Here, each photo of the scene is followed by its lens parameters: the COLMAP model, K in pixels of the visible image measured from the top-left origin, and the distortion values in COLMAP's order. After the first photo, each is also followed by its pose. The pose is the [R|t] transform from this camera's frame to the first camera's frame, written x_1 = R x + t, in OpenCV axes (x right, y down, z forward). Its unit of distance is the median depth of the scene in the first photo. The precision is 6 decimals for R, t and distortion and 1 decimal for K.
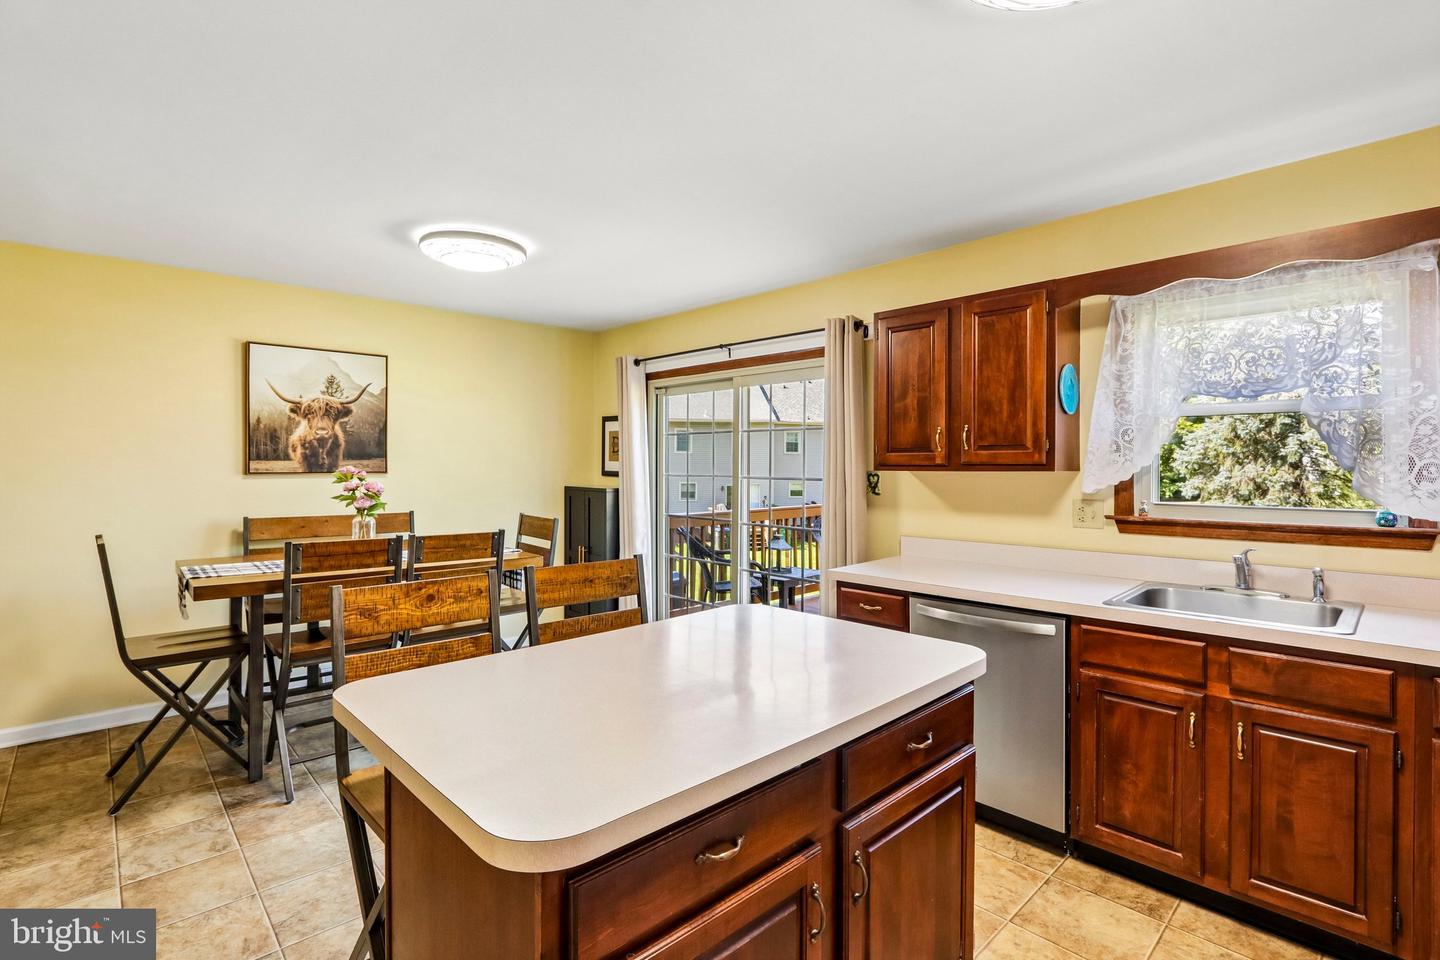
lens RADIAL K [[669.1, 0, 716.1], [0, 669.1, 468.0], [0, 0, 1]] dist [-0.022120, 0.003168]
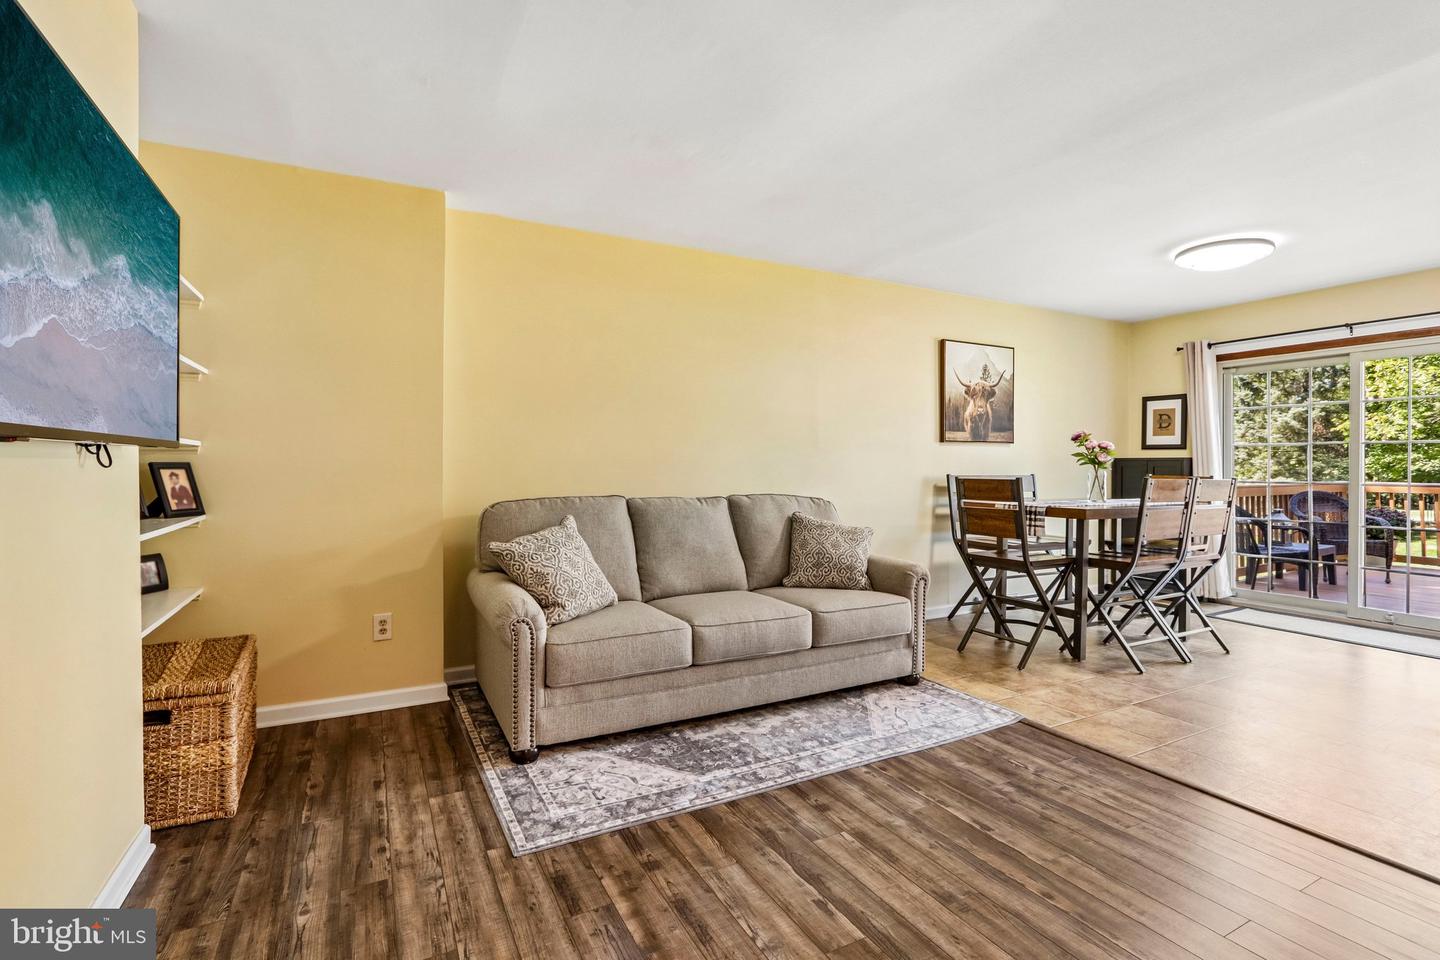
lens RADIAL K [[669.1, 0, 717.0], [0, 669.1, 472.1], [0, 0, 1]] dist [-0.022120, 0.003168]
pose [[0.961783, 0.000639, -0.273813, -0.720657], [0.000254, 0.999995, 0.003226, 0.059569], [0.273814, -0.003172, 0.961778, -0.348156]]
